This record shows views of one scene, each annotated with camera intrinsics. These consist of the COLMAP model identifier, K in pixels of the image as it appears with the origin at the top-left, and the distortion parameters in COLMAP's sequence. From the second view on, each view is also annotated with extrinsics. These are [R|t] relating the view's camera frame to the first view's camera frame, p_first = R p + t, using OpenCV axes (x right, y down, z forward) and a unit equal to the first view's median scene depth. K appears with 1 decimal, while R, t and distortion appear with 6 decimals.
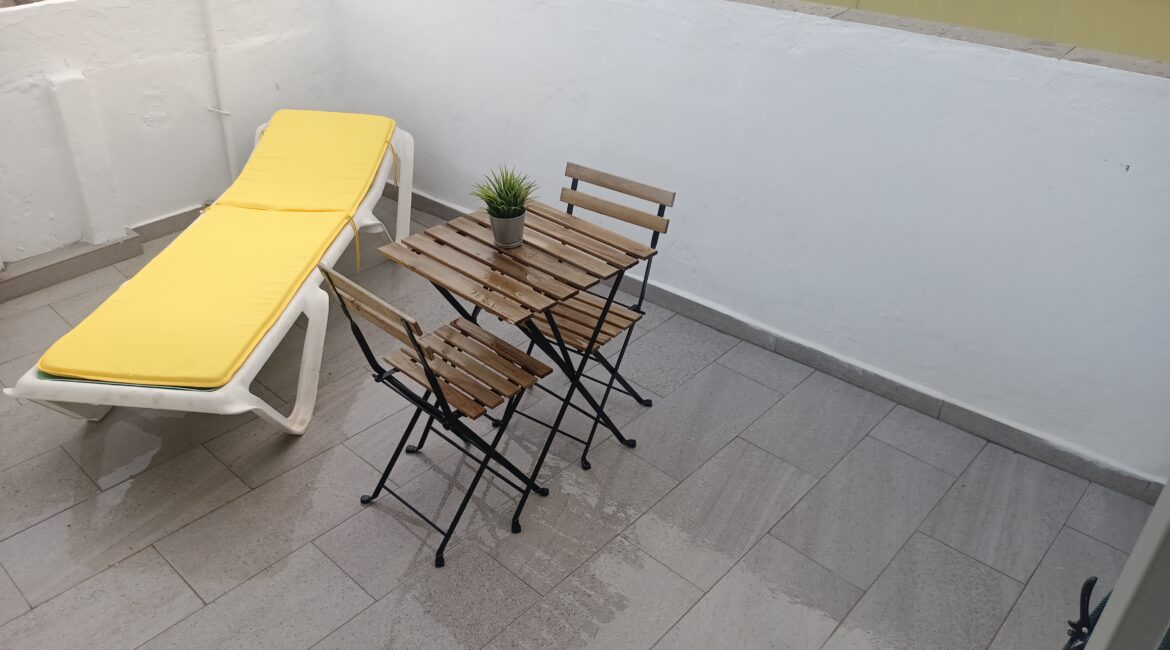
lens RADIAL K [[858.8, 0, 577.2], [0, 858.8, 318.2], [0, 0, 1]] dist [0.062731, -0.074311]
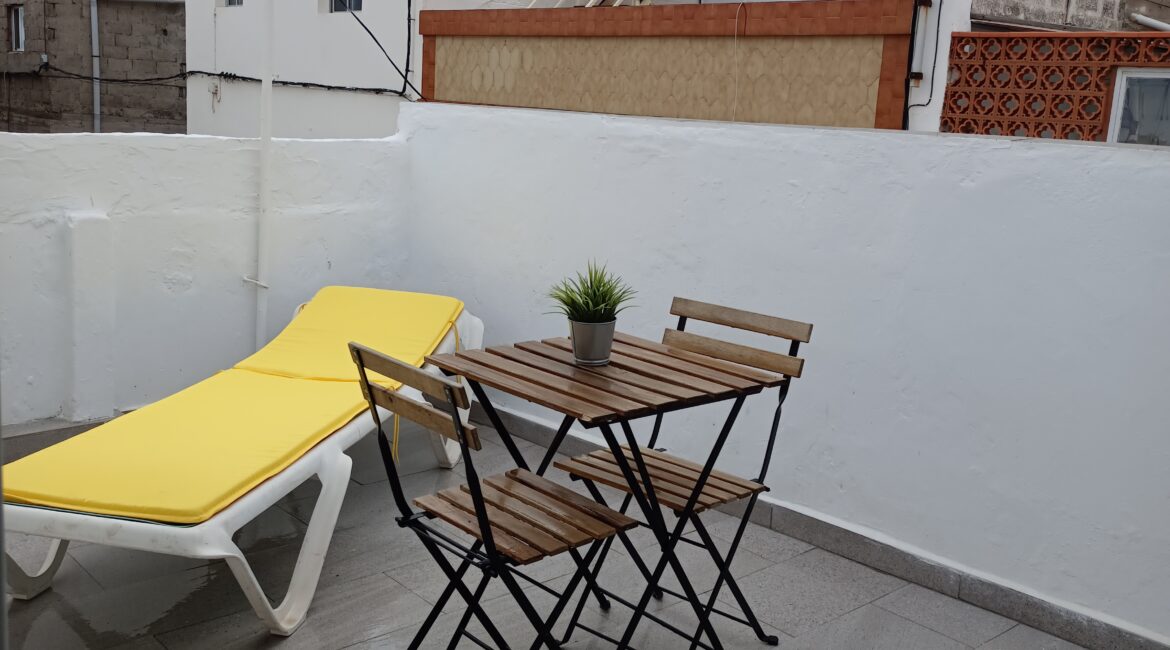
lens RADIAL K [[1132.8, 0, 591.5], [0, 1132.8, 320.2], [0, 0, 1]] dist [0.118363, -0.229362]
pose [[0.994303, 0.047114, -0.095617, 0.012977], [-0.077169, 0.936965, -0.340797, 0.187672], [0.073533, 0.346234, 0.935262, 0.029750]]
